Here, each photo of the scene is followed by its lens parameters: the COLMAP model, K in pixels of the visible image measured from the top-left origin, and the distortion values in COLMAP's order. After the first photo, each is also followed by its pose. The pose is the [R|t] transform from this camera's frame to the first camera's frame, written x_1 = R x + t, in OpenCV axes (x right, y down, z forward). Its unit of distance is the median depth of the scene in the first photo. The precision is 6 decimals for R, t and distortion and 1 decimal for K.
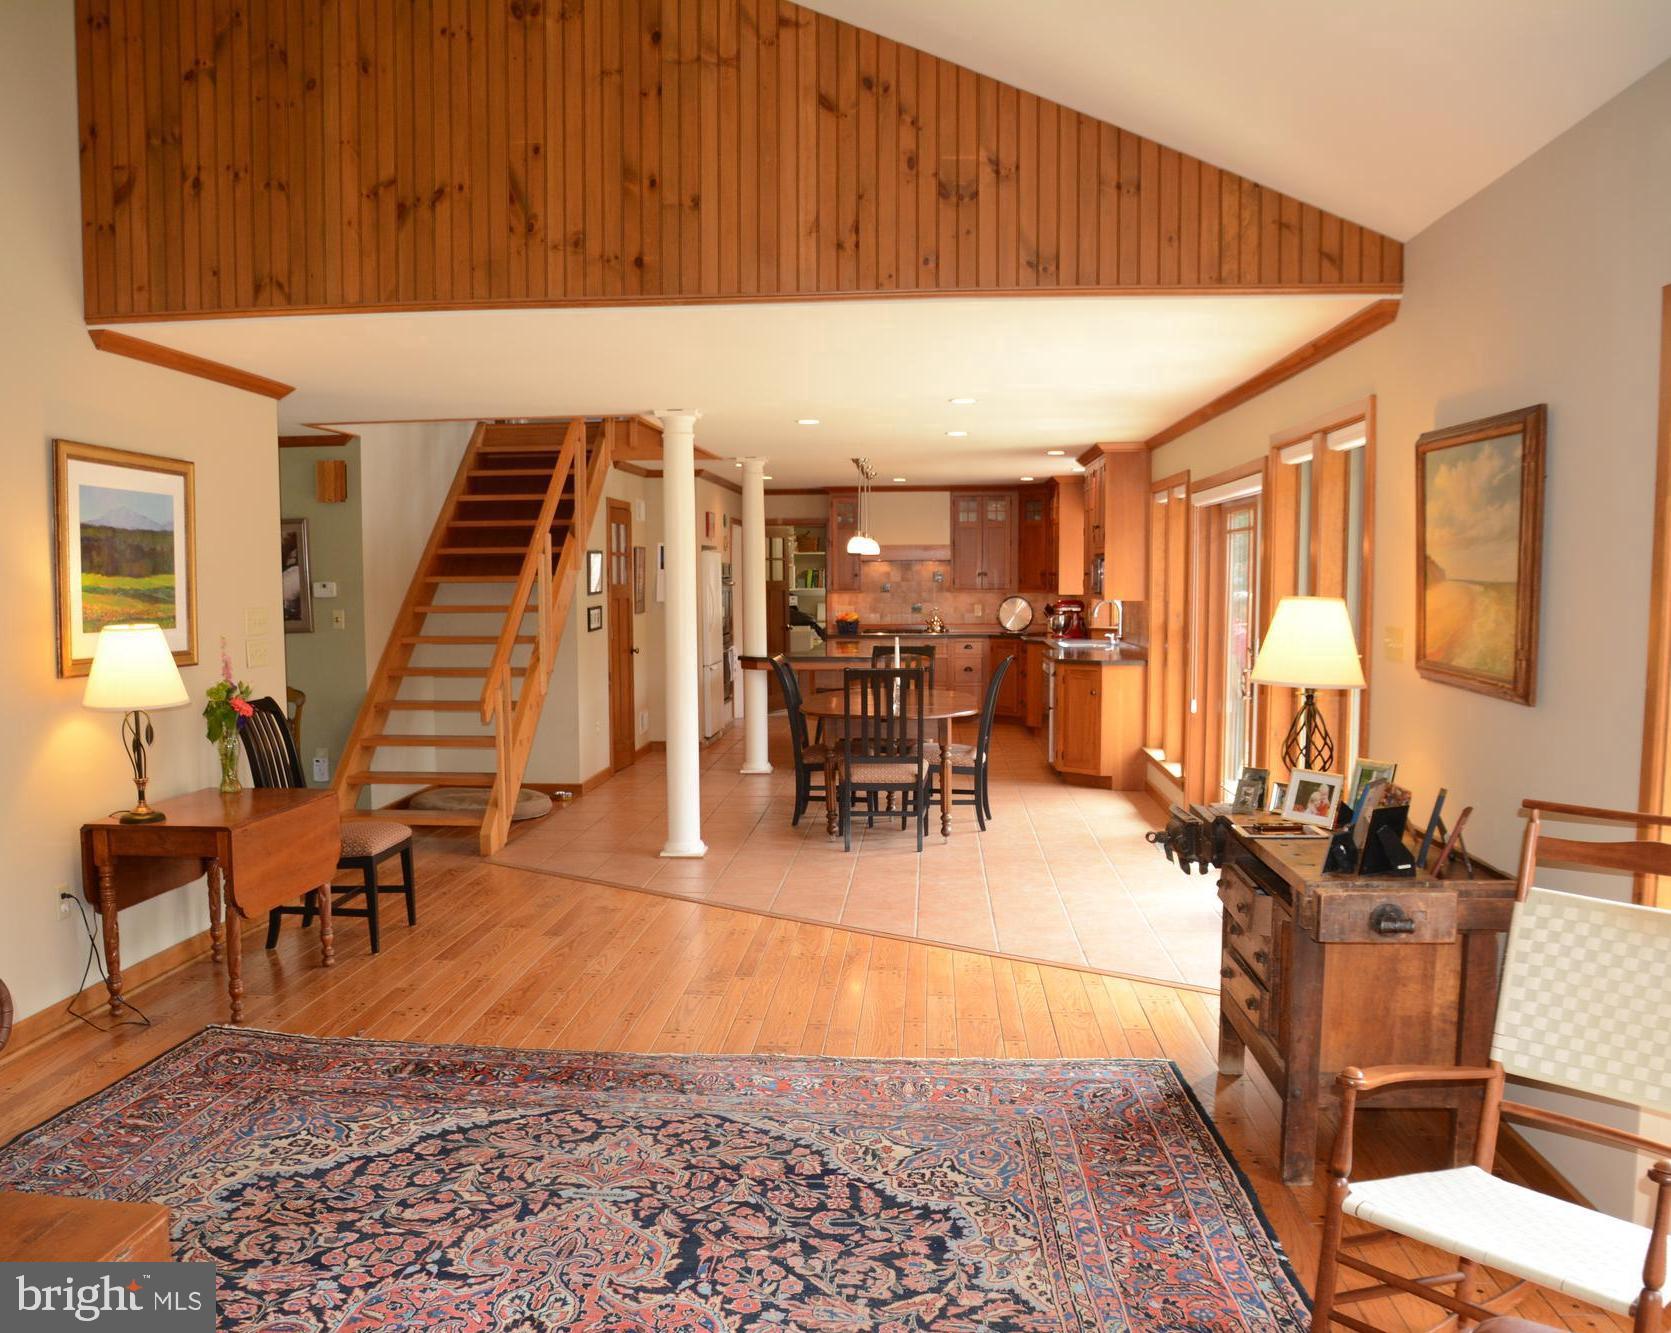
lens RADIAL K [[1460.1, 0, 835.7], [0, 1460.1, 700.6], [0, 0, 1]] dist [-0.010142, -0.001255]
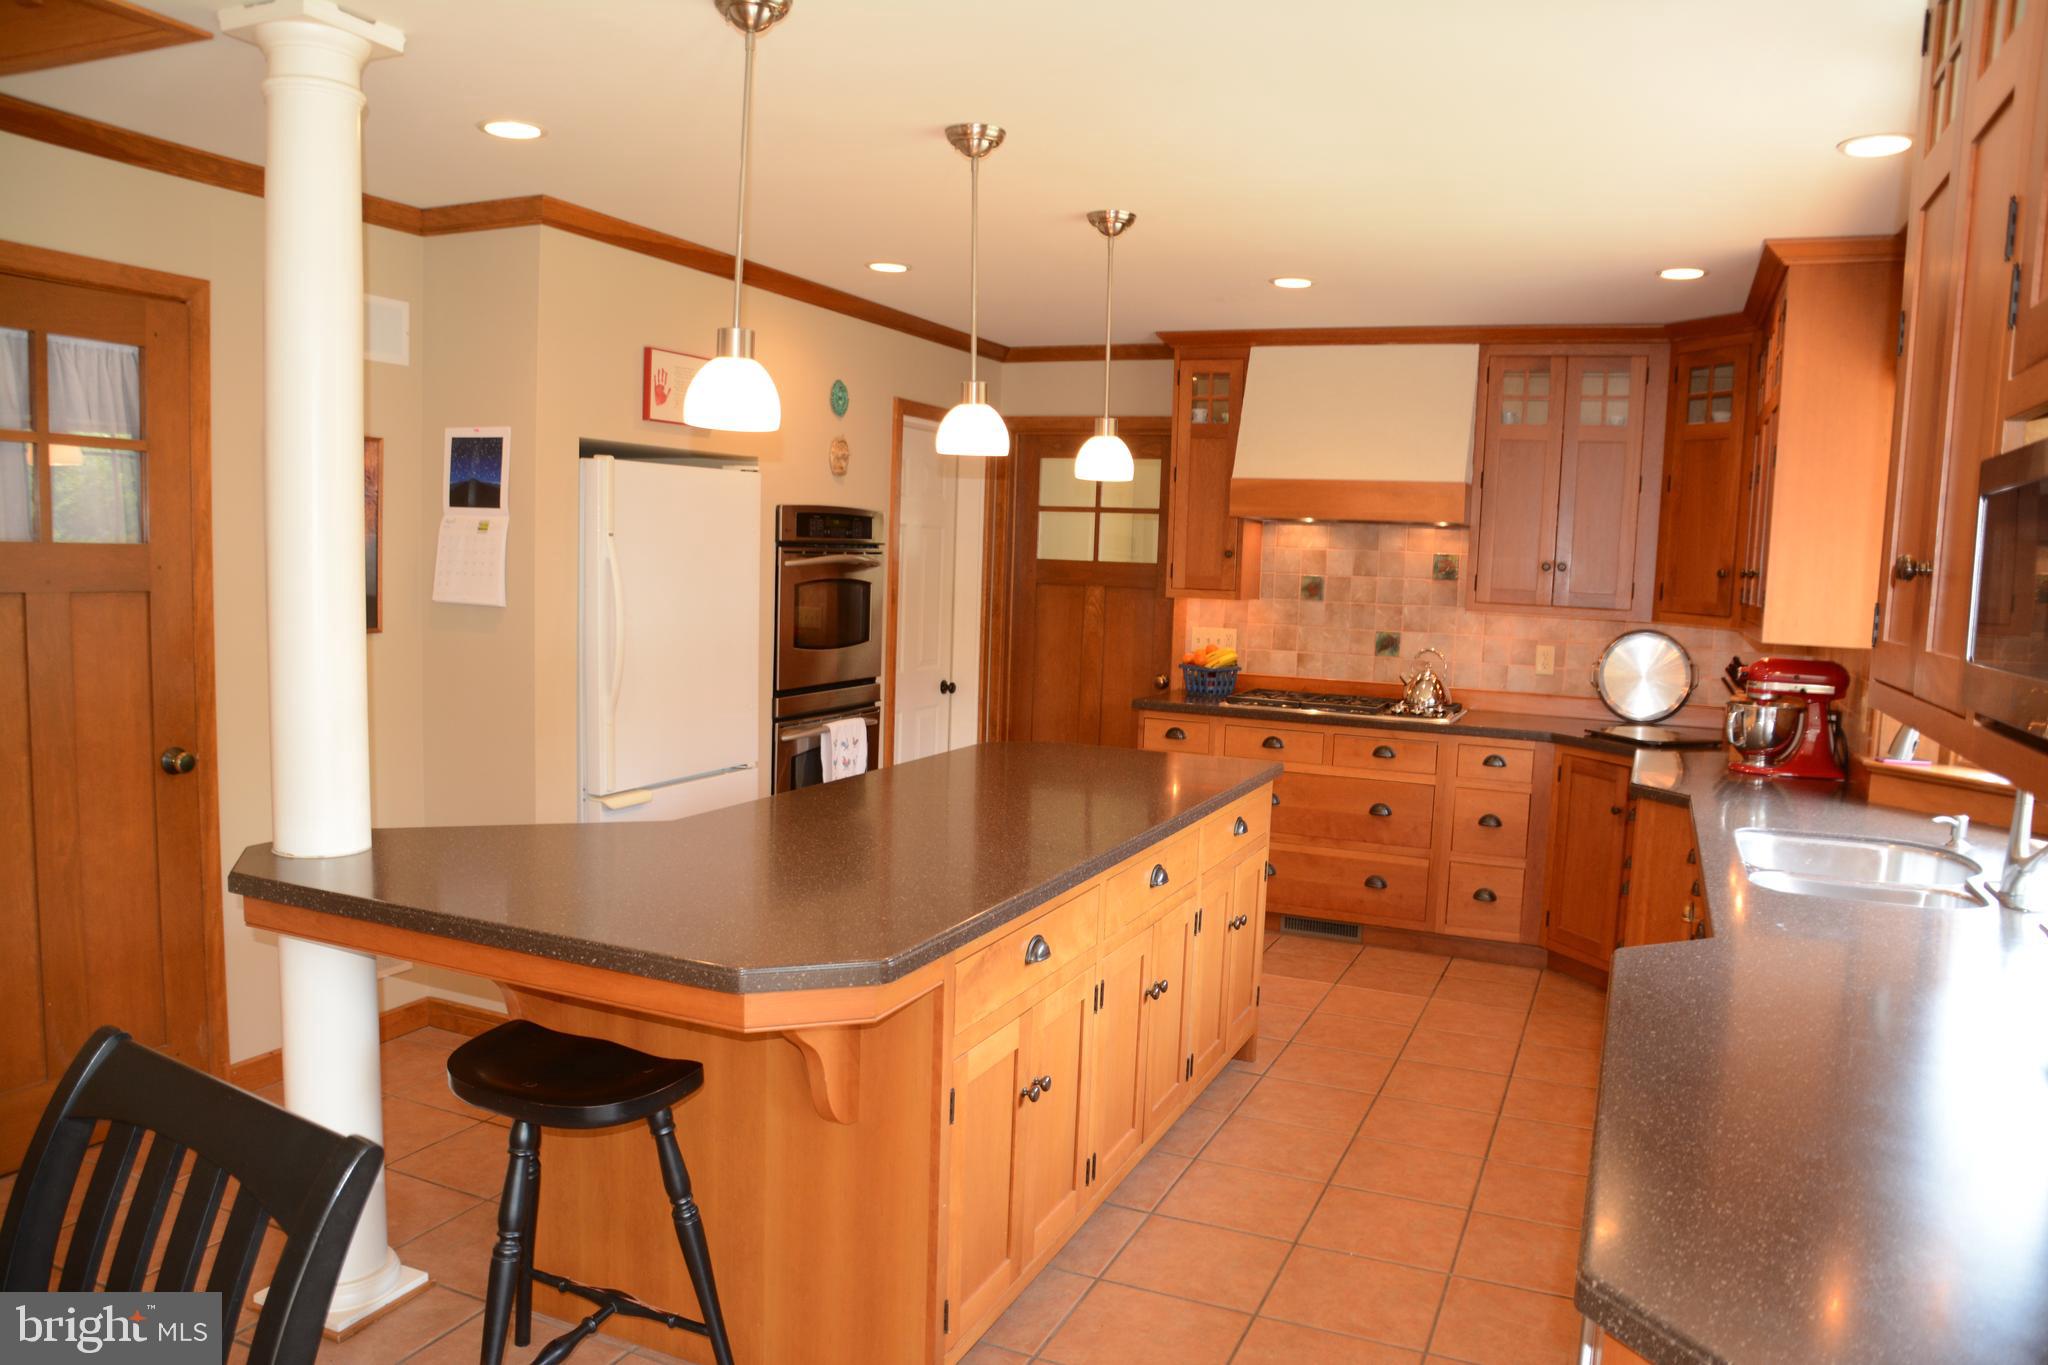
lens RADIAL K [[1452.3, 0, 1021.6], [0, 1452.3, 715.7], [0, 0, 1]] dist [-0.131266, 0.071594]
pose [[0.938257, 0.076845, -0.337297, 0.105610], [-0.069339, 0.997005, 0.034265, -0.055445], [0.338920, -0.008761, 0.940774, 0.655582]]
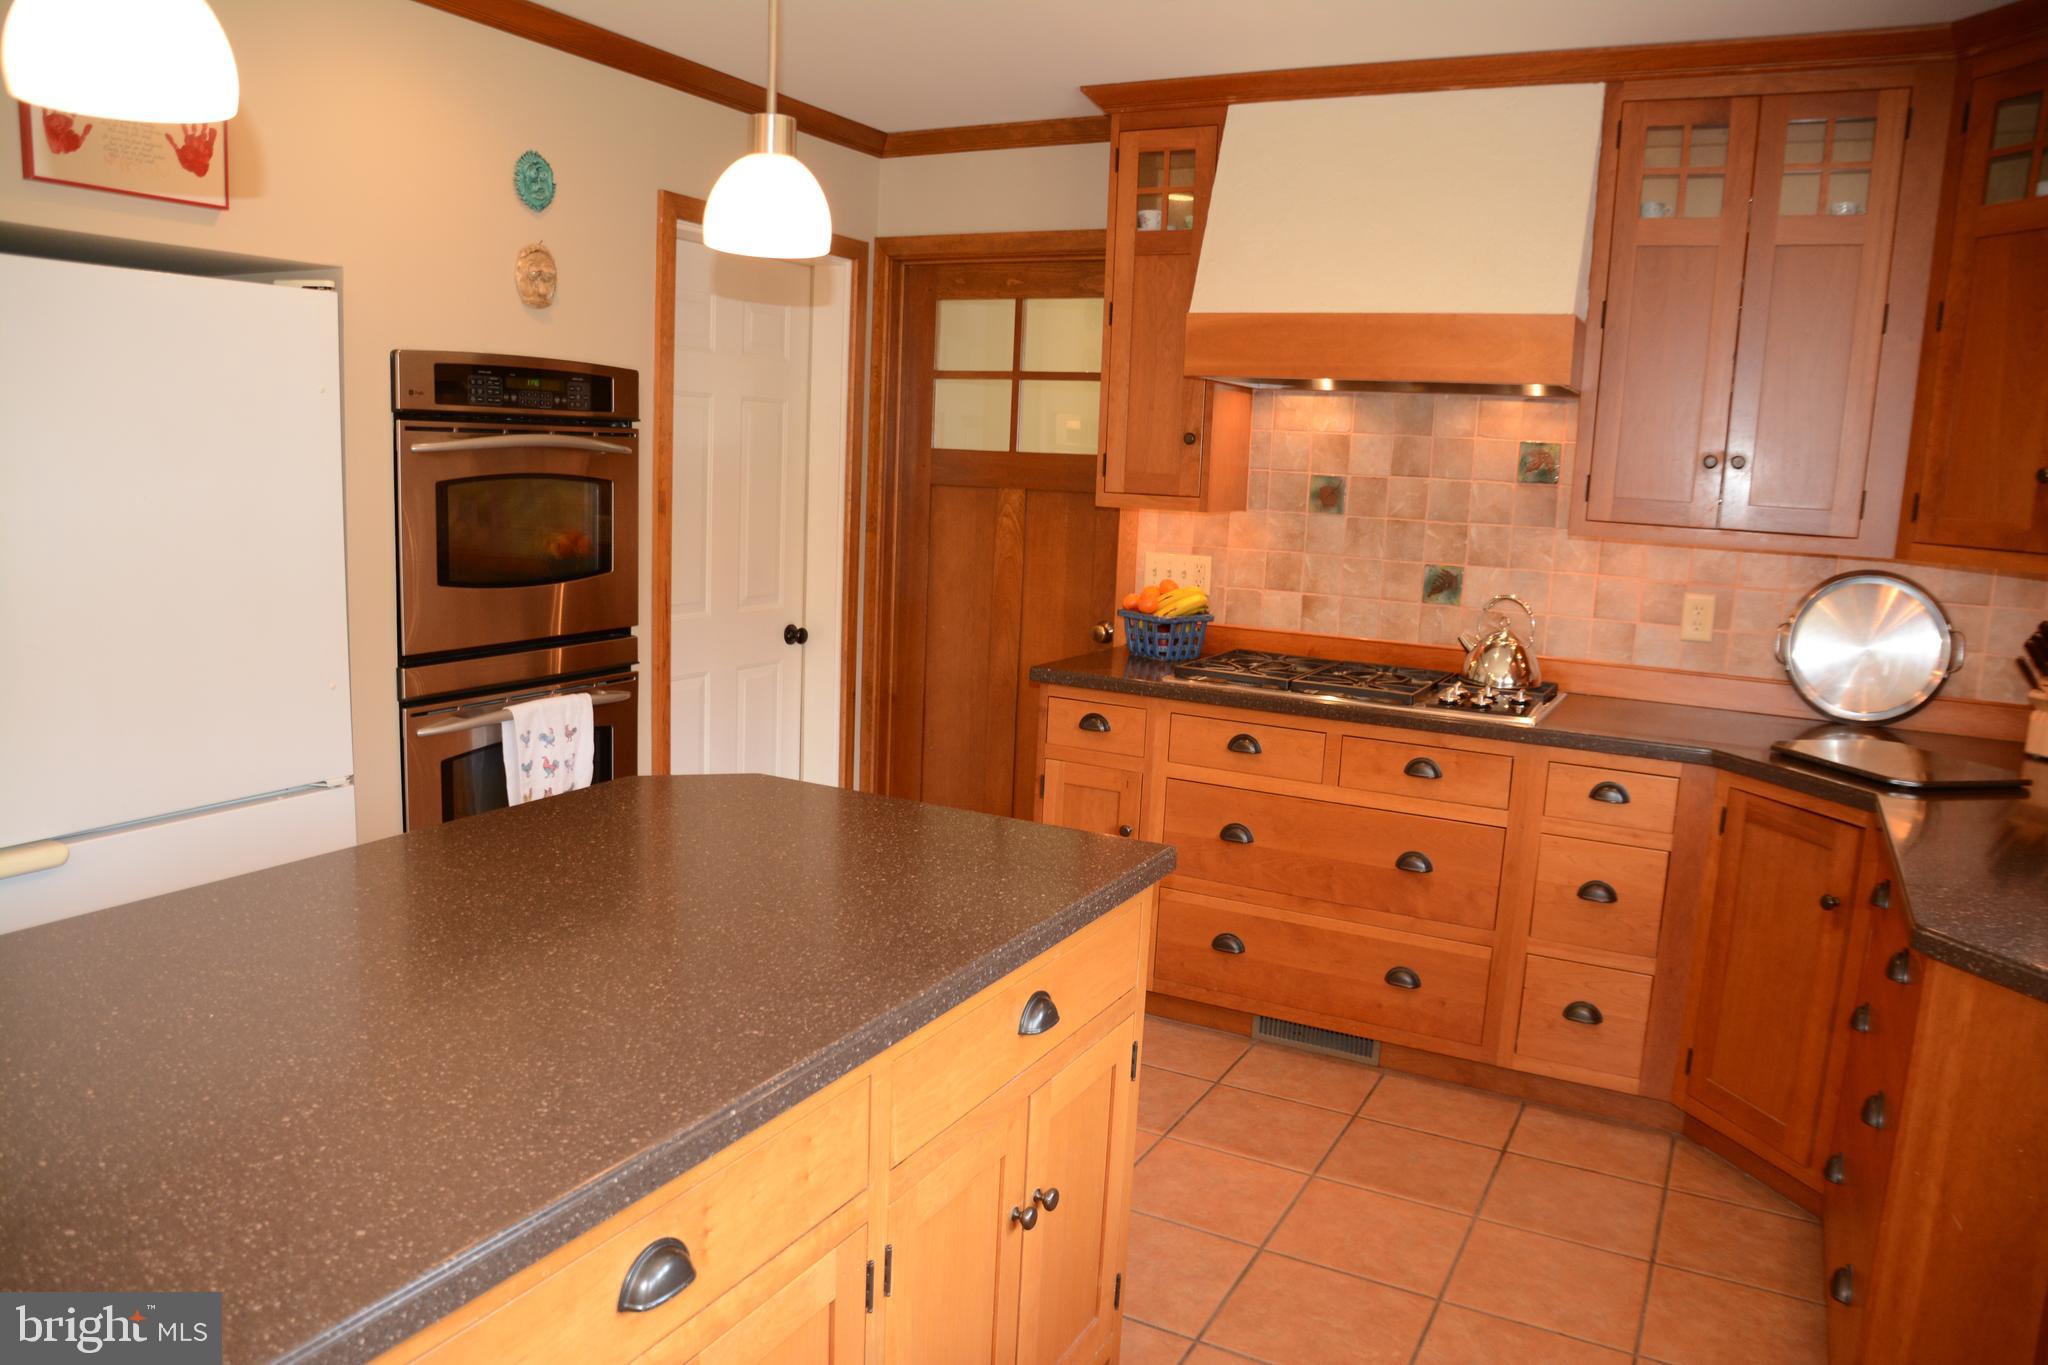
lens RADIAL K [[1454.5, 0, 1002.7], [0, 1454.5, 706.7], [0, 0, 1]] dist [-0.130507, 0.073293]
pose [[0.907654, 0.114344, -0.403844, 0.098223], [-0.082247, 0.991976, 0.096014, -0.066008], [0.411582, -0.053933, 0.909775, 0.816058]]
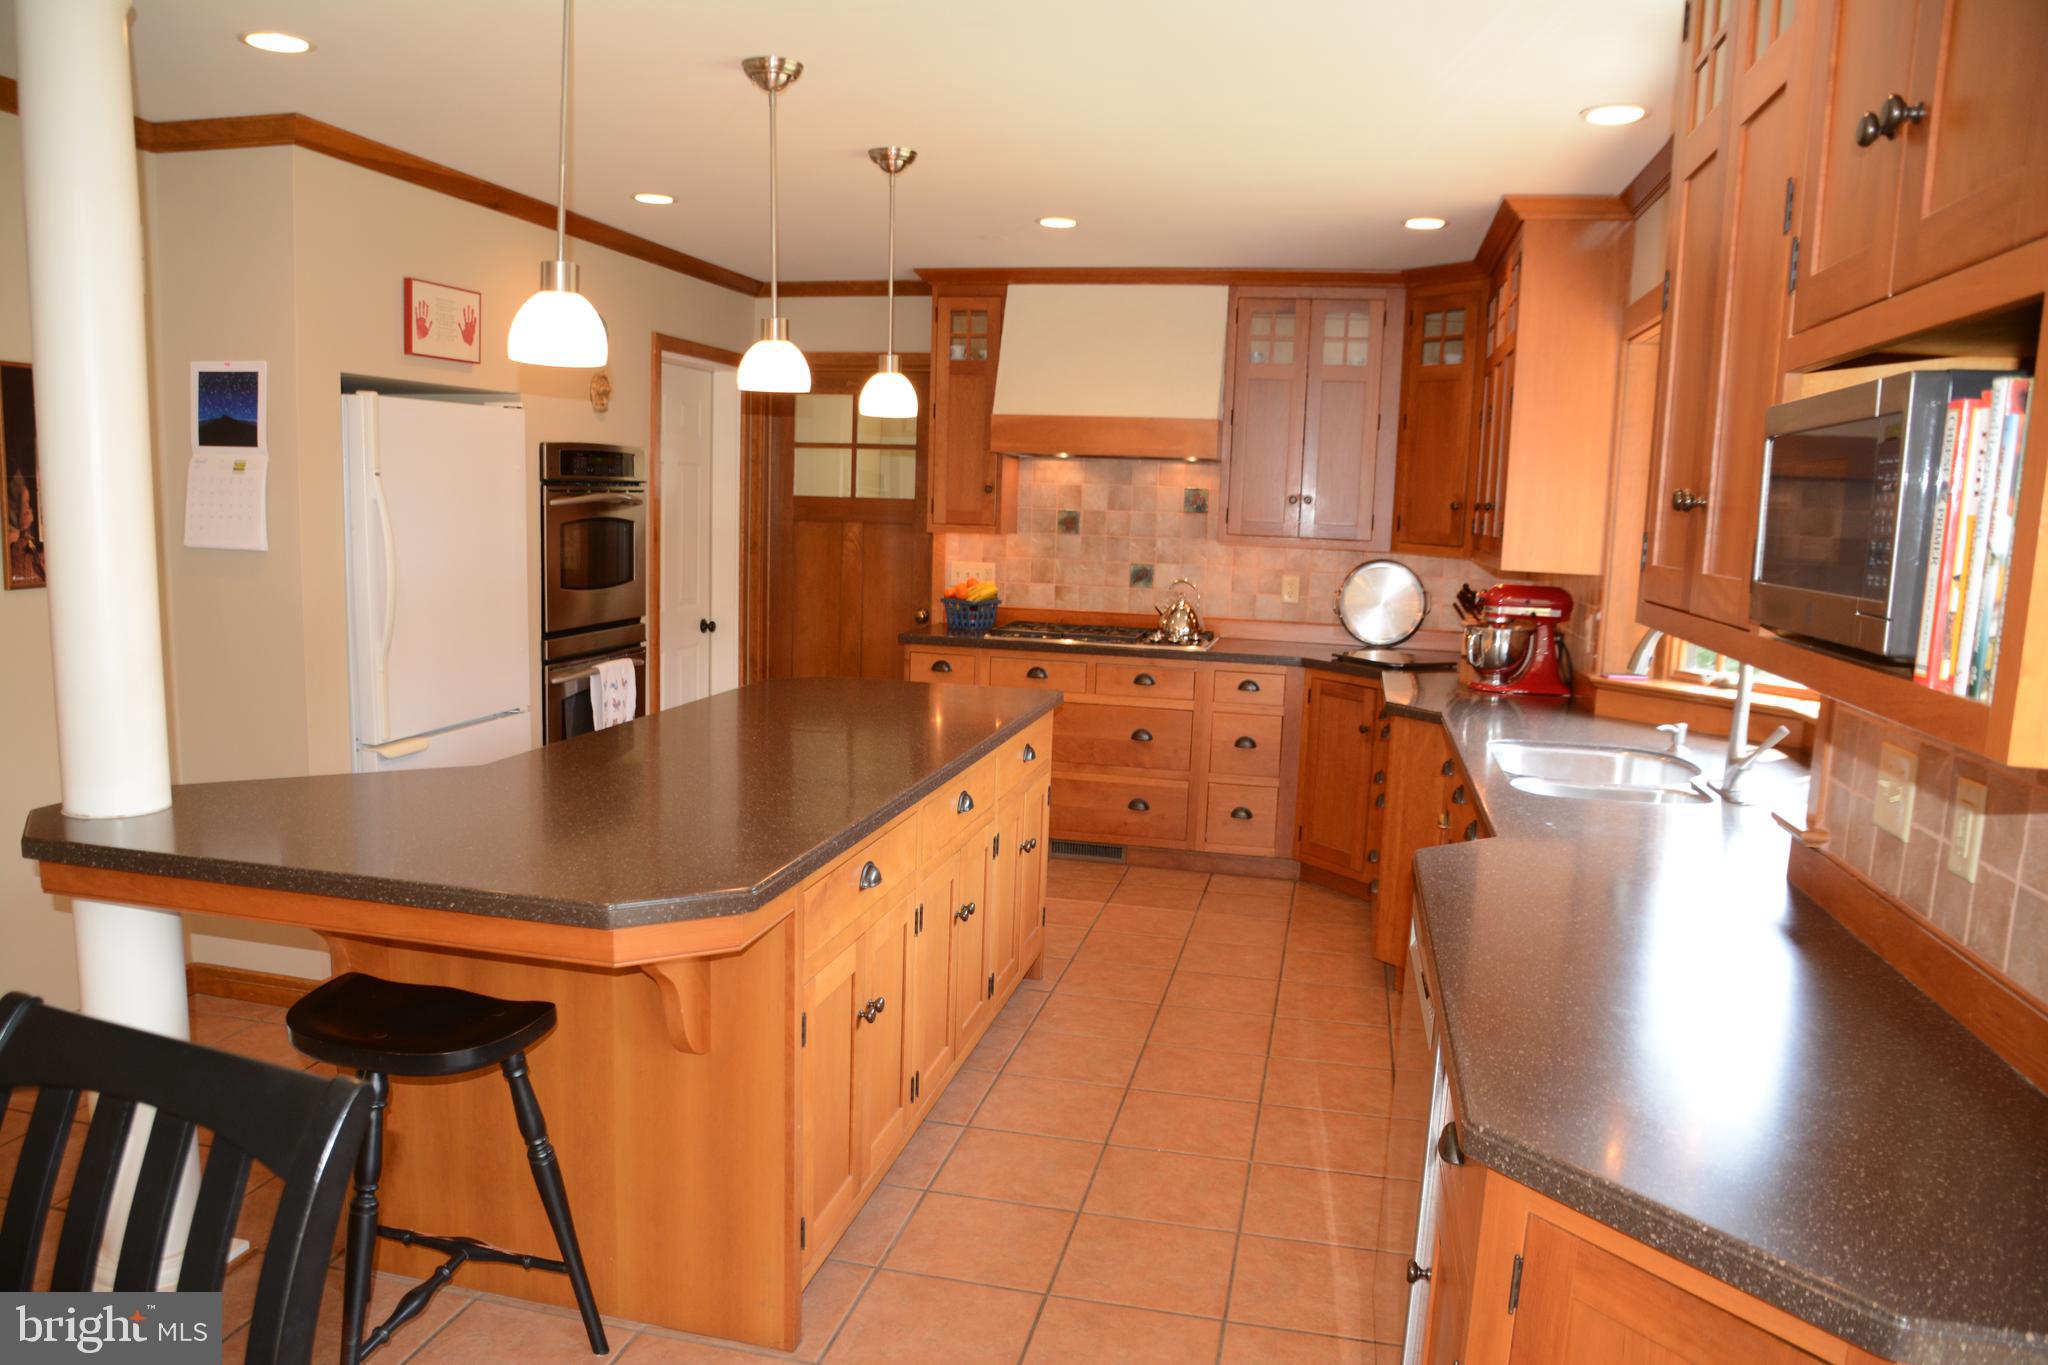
lens RADIAL K [[1448.8, 0, 1006.3], [0, 1448.8, 727.2], [0, 0, 1]] dist [-0.132543, 0.068456]
pose [[0.985206, 0.064073, -0.158946, 0.094109], [-0.052721, 0.995816, 0.074643, -0.054045], [0.163064, -0.065159, 0.984462, 0.647088]]
